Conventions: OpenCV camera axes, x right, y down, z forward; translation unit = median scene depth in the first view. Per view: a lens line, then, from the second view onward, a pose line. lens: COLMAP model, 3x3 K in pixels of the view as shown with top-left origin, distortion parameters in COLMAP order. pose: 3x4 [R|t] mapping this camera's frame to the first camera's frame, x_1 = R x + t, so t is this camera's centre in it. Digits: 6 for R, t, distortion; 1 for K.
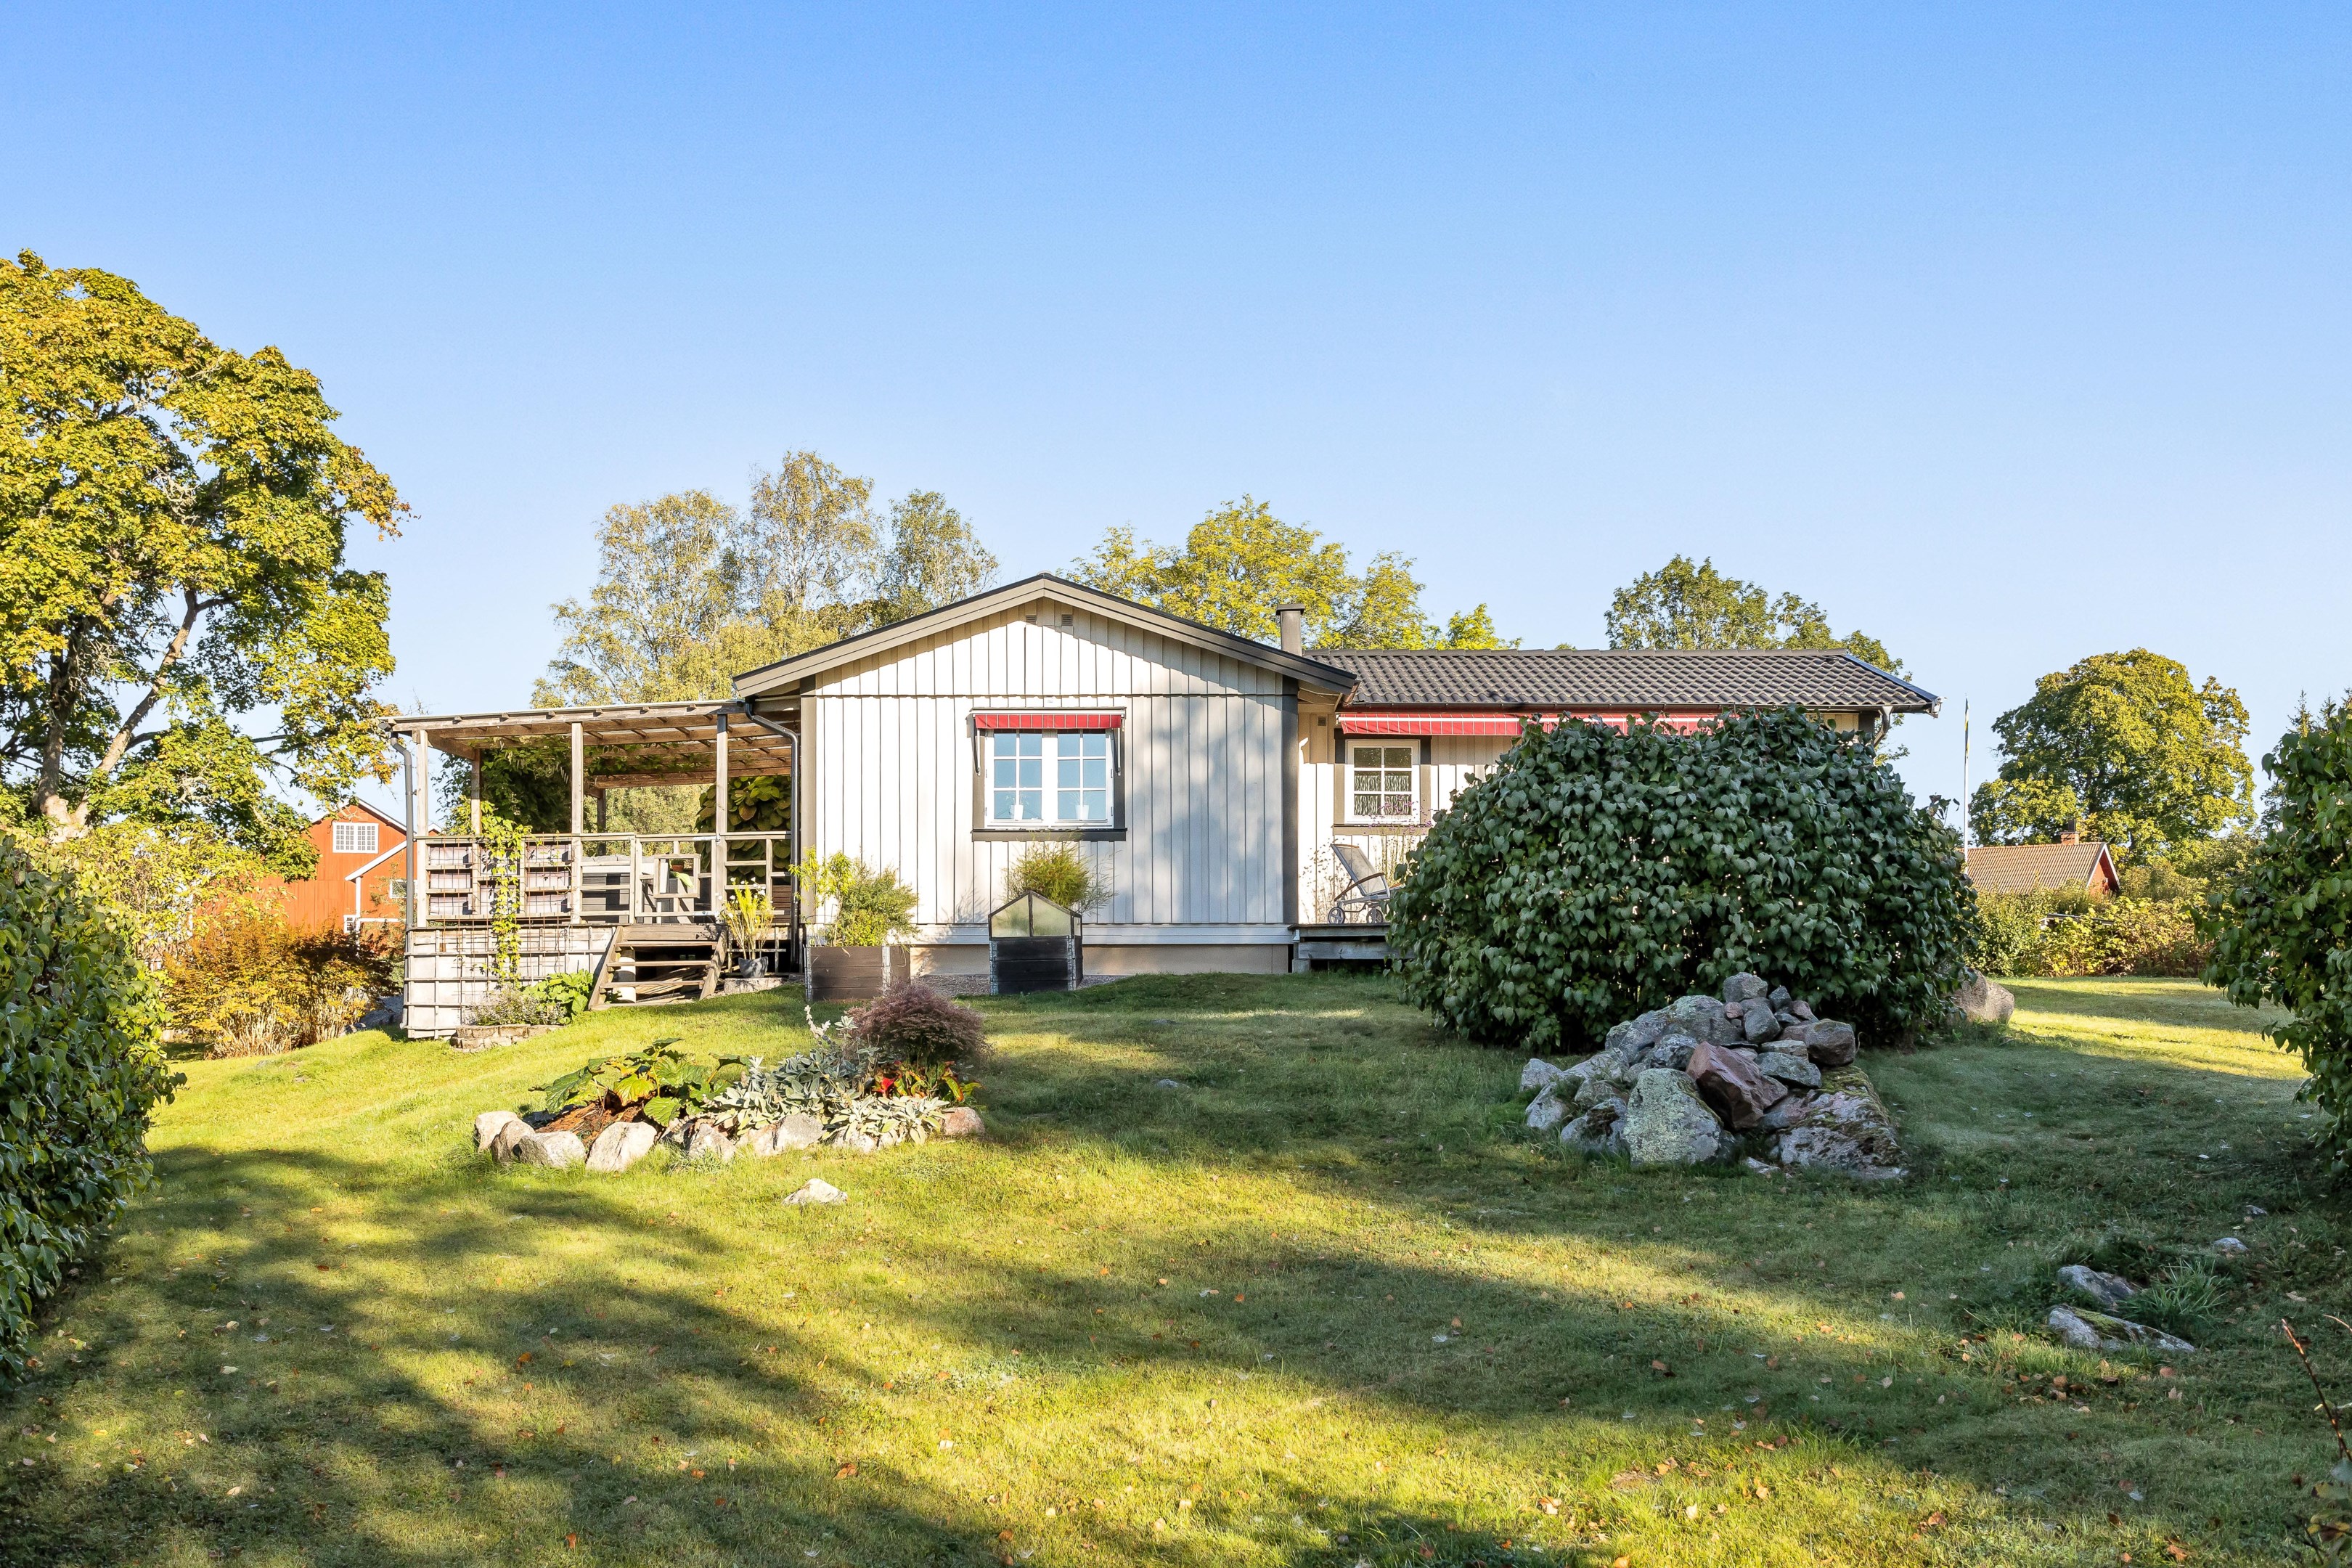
lens RADIAL K [[2043.5, 0, 1177.8], [0, 2043.5, 787.3], [0, 0, 1]] dist [0.005504, 0.000332]
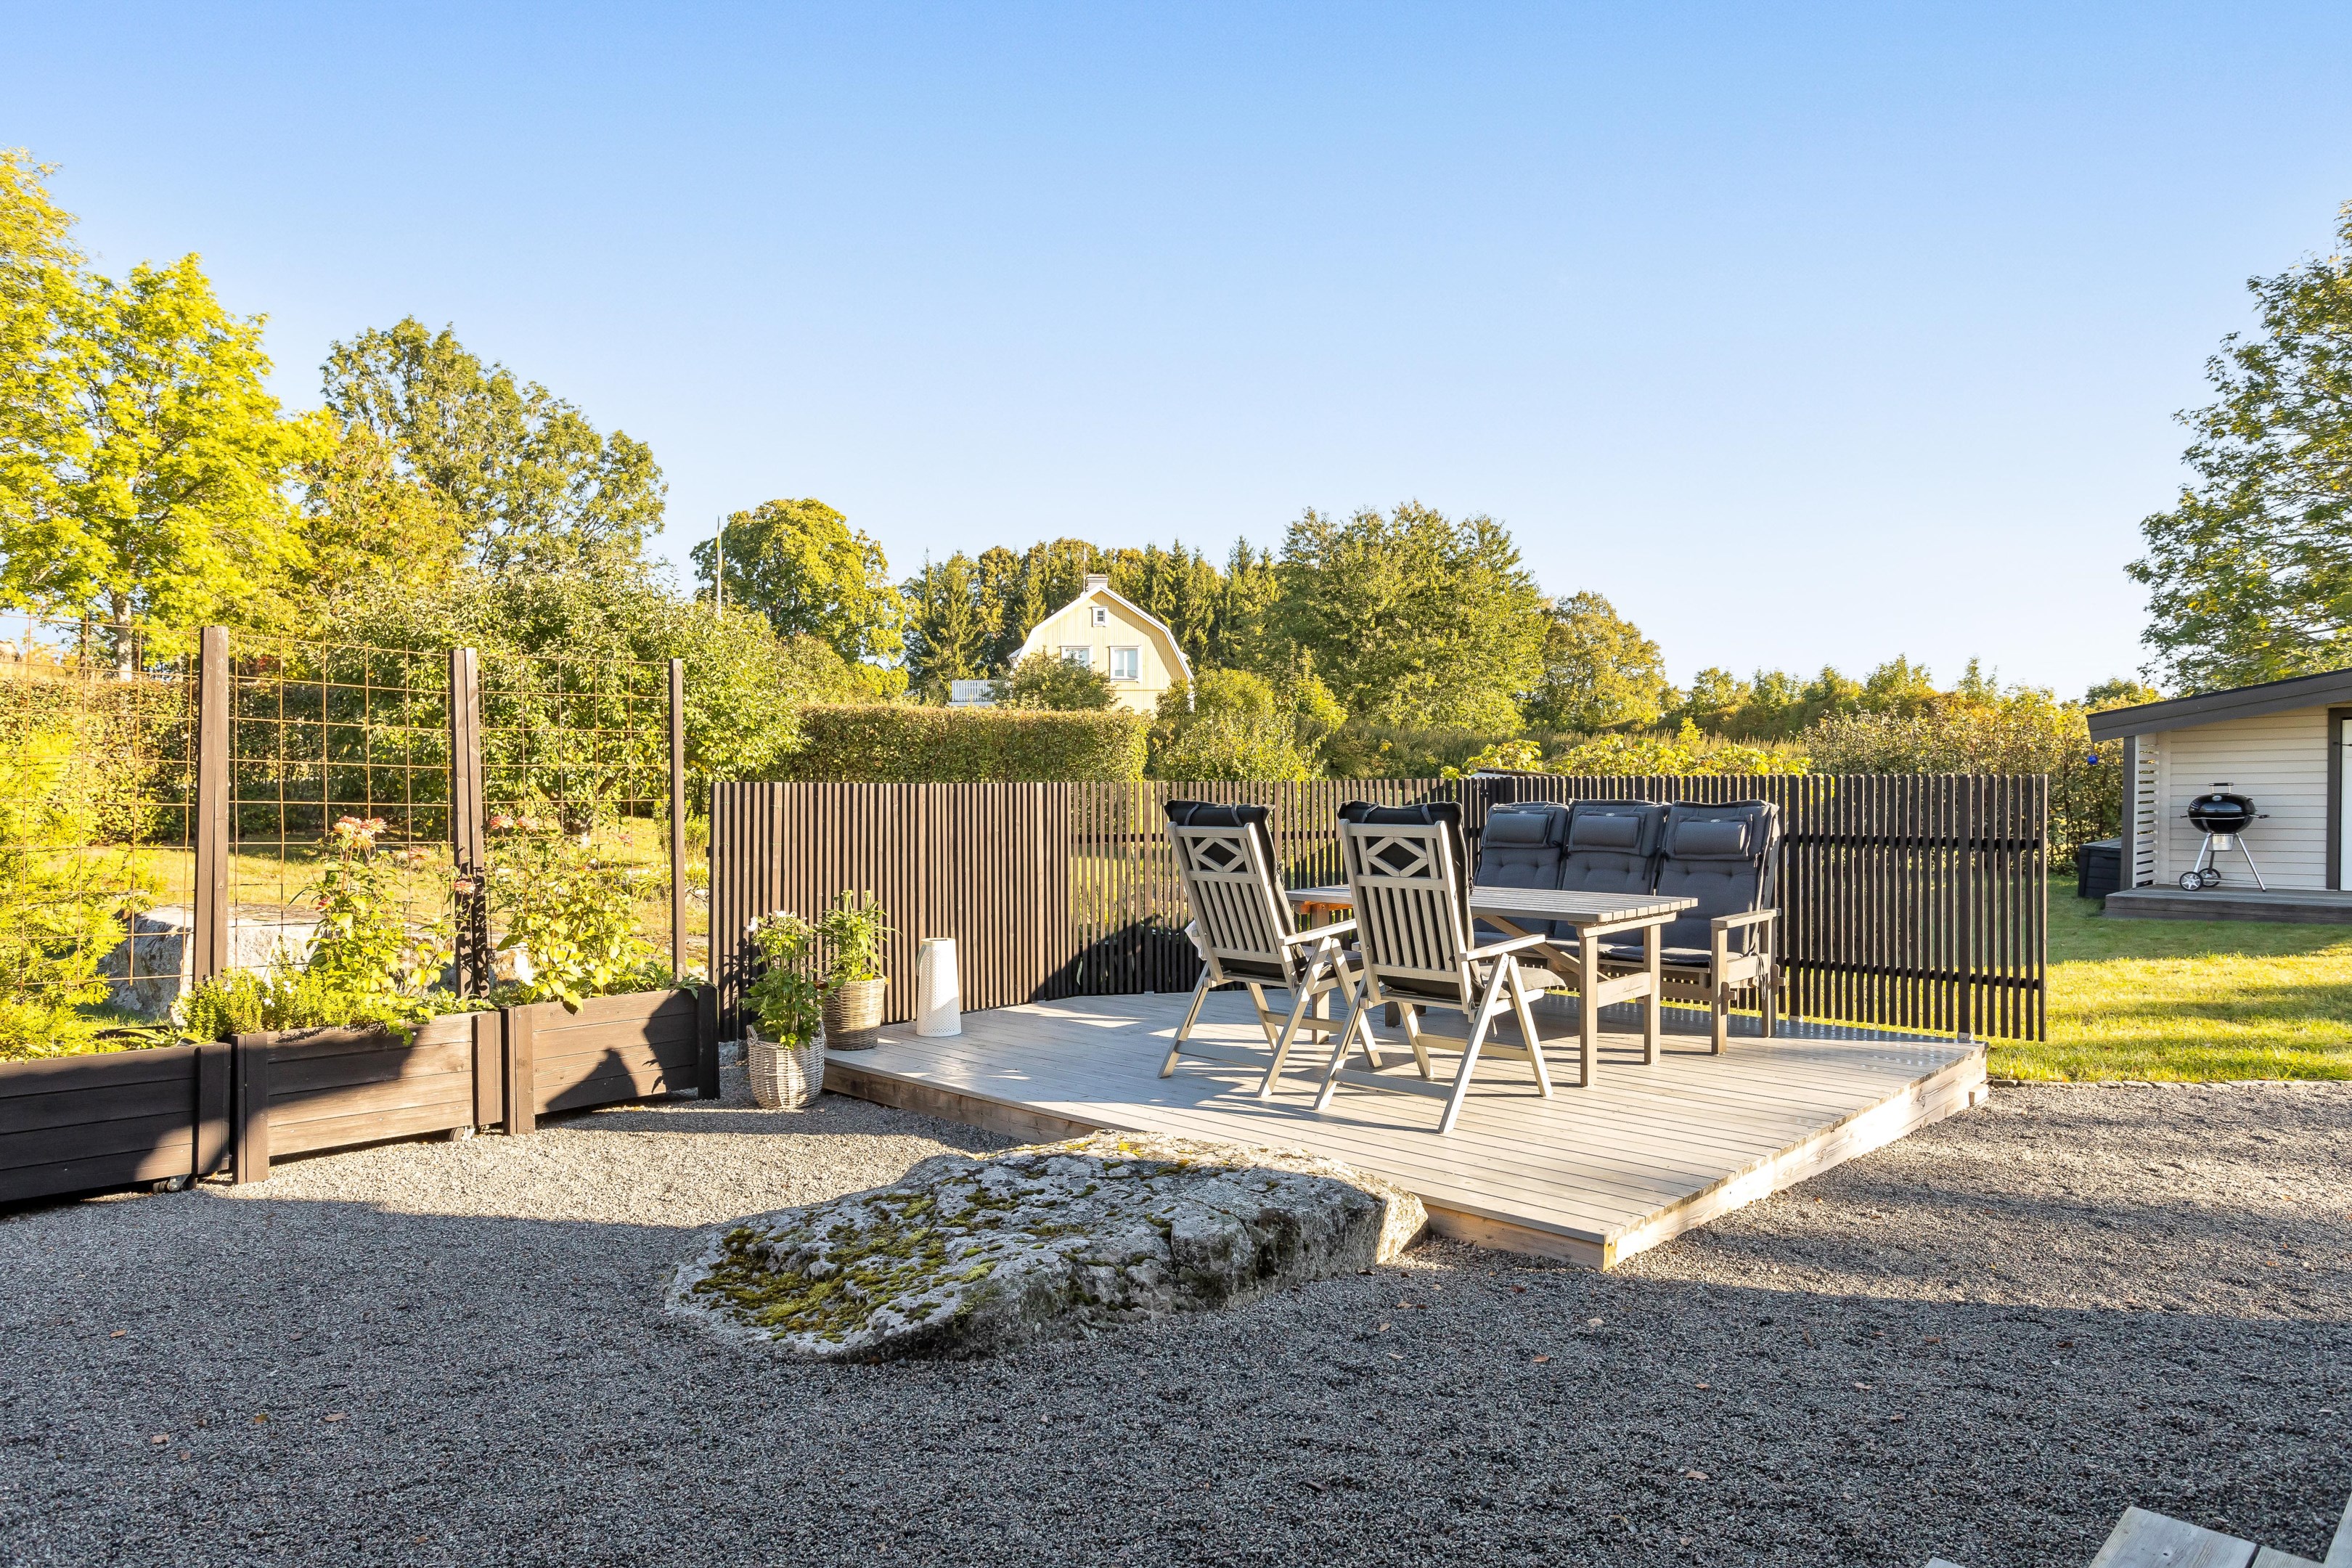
lens RADIAL K [[1460.0, 0, 1175.7], [0, 1460.0, 787.9], [0, 0, 1]] dist [-0.003765, 0.000474]
pose [[0.700125, -0.016677, 0.713825, 0.020832], [-0.064186, 0.994210, 0.086181, 0.011963], [-0.711129, -0.106155, 0.695001, 0.272632]]
